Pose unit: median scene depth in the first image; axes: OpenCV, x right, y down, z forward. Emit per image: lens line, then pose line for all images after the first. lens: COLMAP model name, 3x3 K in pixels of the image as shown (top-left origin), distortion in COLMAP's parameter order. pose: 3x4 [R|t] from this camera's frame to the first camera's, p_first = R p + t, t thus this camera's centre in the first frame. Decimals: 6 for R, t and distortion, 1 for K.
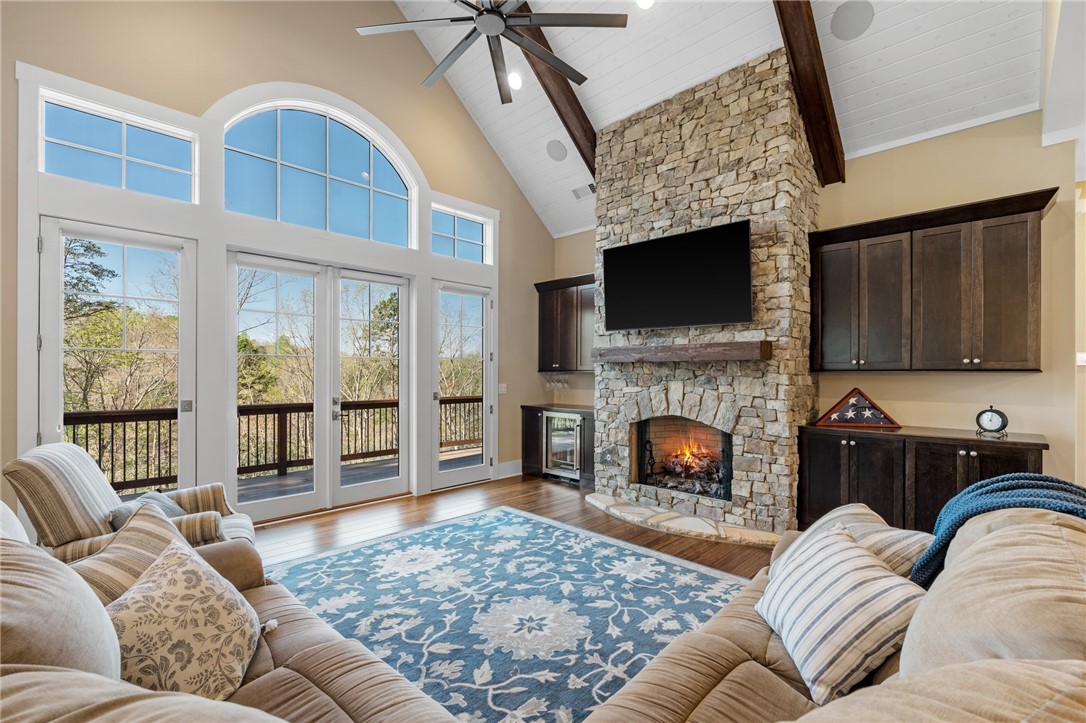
lens RADIAL K [[469.1, 0, 546.0], [0, 469.1, 372.3], [0, 0, 1]] dist [-0.009041, 0.000426]
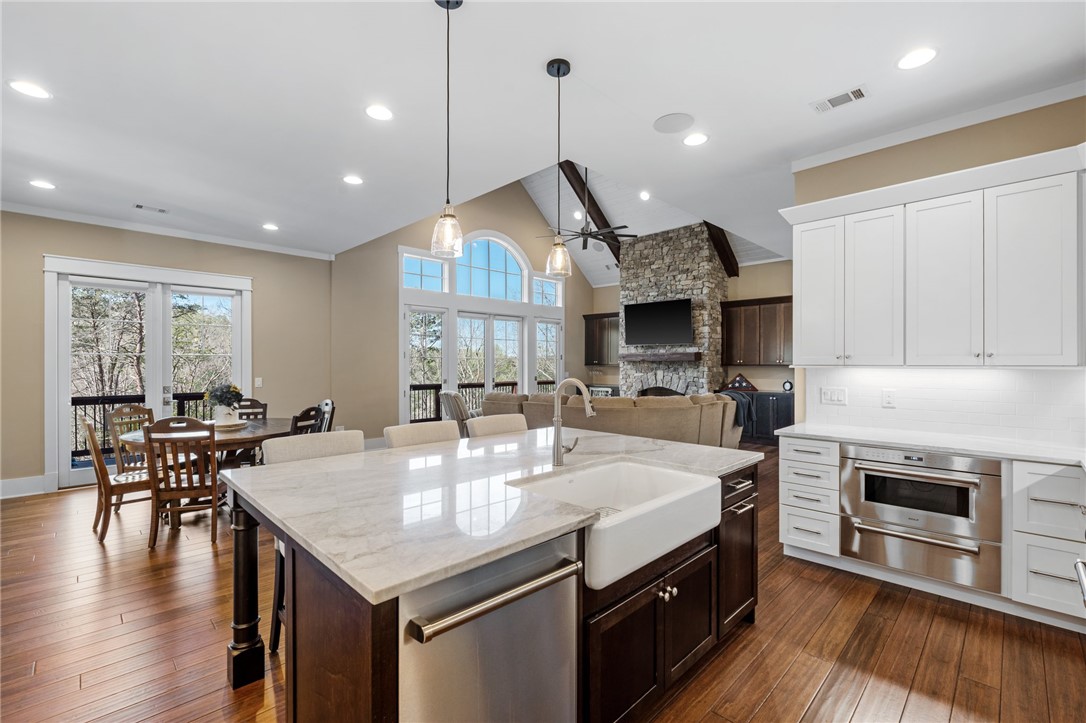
lens RADIAL K [[469.1, 0, 547.5], [0, 469.1, 361.4], [0, 0, 1]] dist [-0.009041, 0.000426]
pose [[0.999973, -0.000887, -0.007307, -0.204600], [0.000848, 0.999985, -0.005362, -0.009074], [0.007311, 0.005356, 0.999959, -1.072025]]
